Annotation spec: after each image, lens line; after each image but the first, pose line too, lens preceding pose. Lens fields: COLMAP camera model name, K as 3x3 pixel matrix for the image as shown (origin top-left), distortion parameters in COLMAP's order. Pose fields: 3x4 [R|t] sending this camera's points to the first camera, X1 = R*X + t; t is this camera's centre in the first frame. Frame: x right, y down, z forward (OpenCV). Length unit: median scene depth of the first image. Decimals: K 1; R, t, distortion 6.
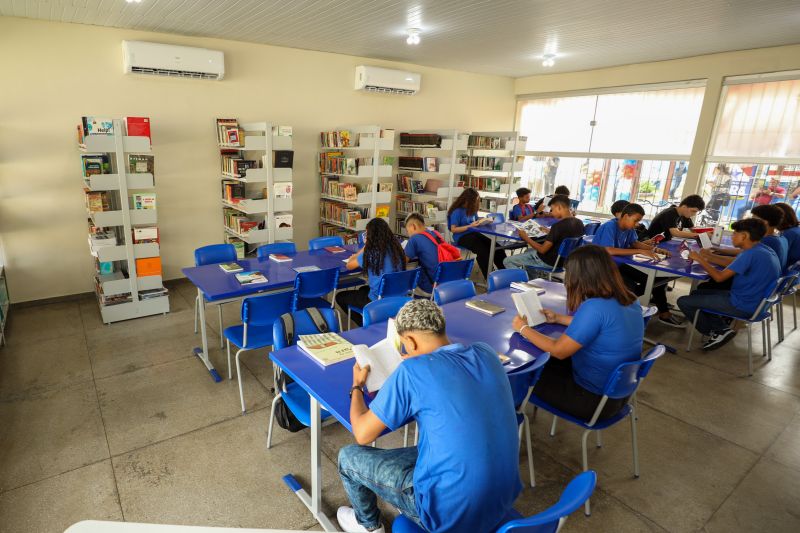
lens RADIAL K [[436.5, 0, 325.9], [0, 436.5, 267.3], [0, 0, 1]] dist [-0.041888, 0.013762]
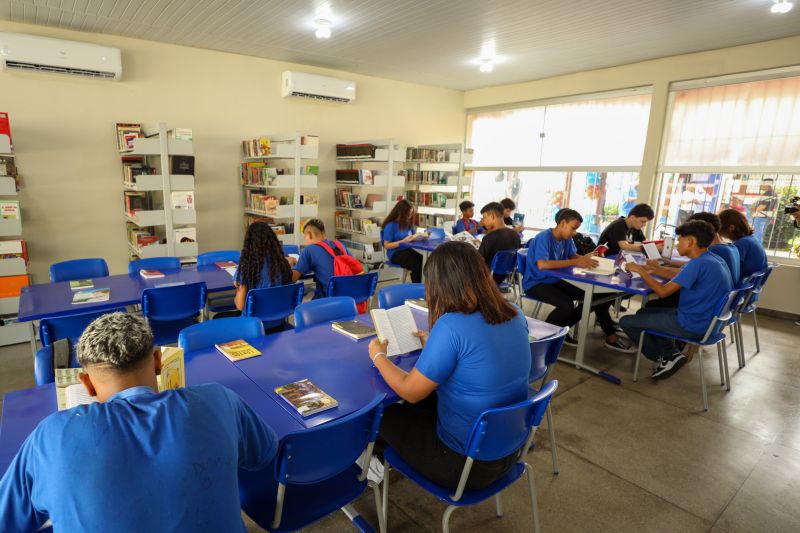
lens RADIAL K [[432.7, 0, 326.4], [0, 432.7, 267.1], [0, 0, 1]] dist [-0.043286, 0.013302]
pose [[0.999603, -0.004579, 0.027793, 0.163307], [0.006344, 0.997944, -0.063777, 0.016382], [-0.027444, 0.063928, 0.997577, 0.125073]]
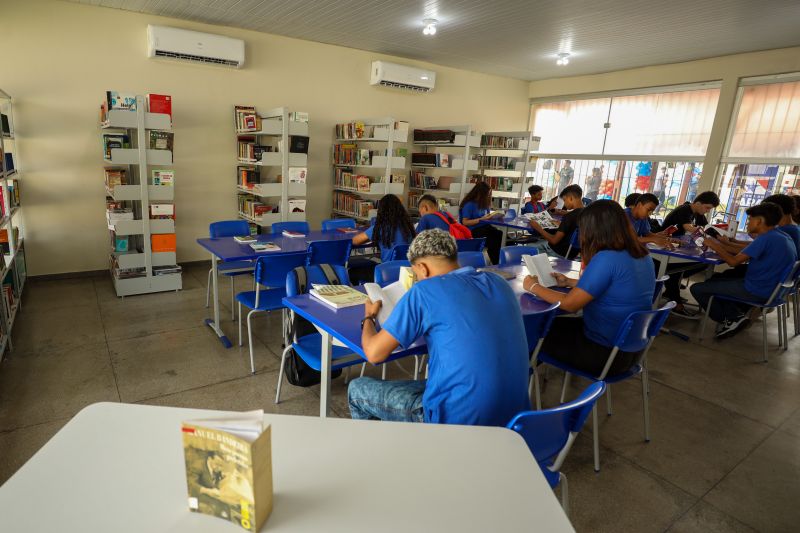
lens RADIAL K [[436.5, 0, 325.9], [0, 436.5, 267.3], [0, 0, 1]] dist [-0.041888, 0.013762]
pose [[0.999289, 0.030868, -0.021672, -0.003464], [-0.031545, 0.999002, -0.031616, 0.066444], [0.020674, 0.032278, 0.999265, -0.008074]]
